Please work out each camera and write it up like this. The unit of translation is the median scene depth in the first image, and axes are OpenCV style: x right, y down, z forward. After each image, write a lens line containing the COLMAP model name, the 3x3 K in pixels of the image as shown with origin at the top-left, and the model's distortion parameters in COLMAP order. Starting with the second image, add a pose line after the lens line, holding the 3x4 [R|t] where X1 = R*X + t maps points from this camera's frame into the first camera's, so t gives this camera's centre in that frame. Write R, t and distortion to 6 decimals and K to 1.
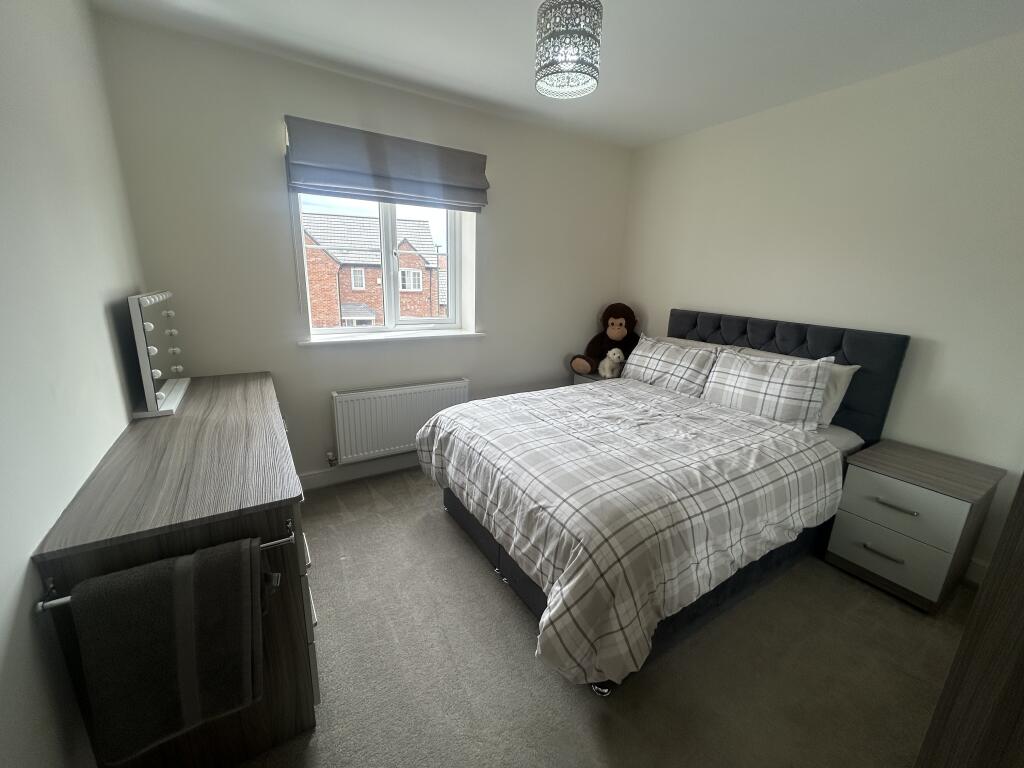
lens RADIAL K [[409.4, 0, 510.1], [0, 409.4, 382.5], [0, 0, 1]] dist [-0.000507, -0.000466]
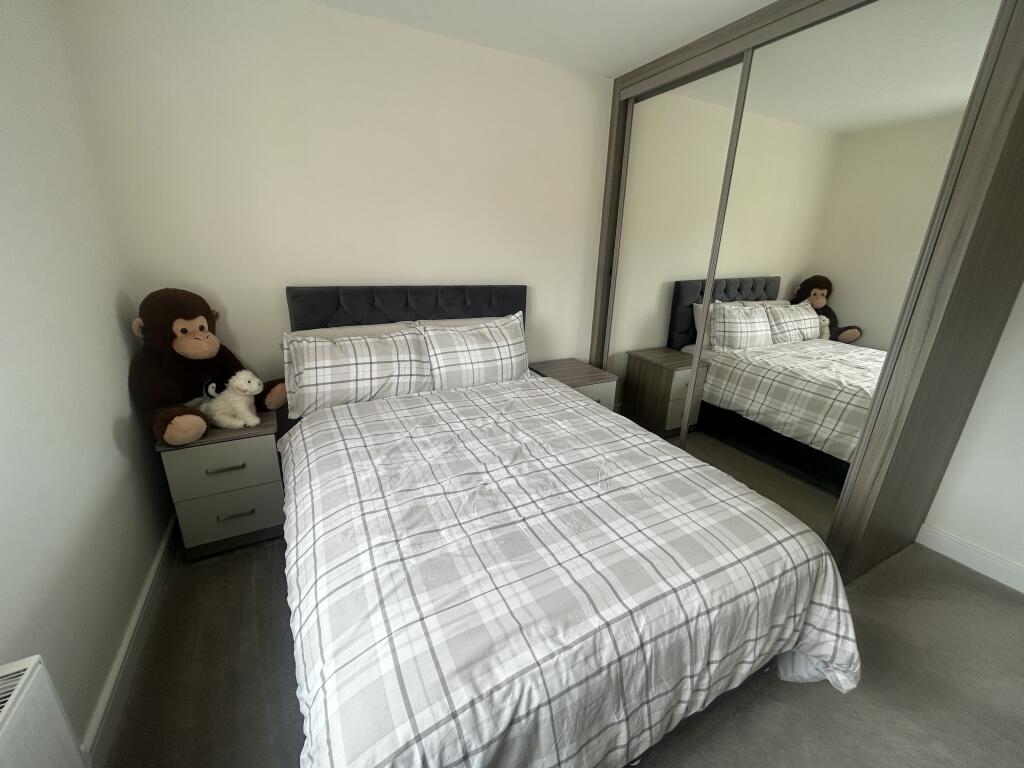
lens RADIAL K [[409.4, 0, 510.1], [0, 409.4, 382.5], [0, 0, 1]] dist [-0.000507, -0.000466]
pose [[0.077343, -0.345575, 0.935198, -0.341767], [0.229495, 0.918991, 0.320606, -0.236562], [-0.970232, 0.189827, 0.150385, 0.821359]]
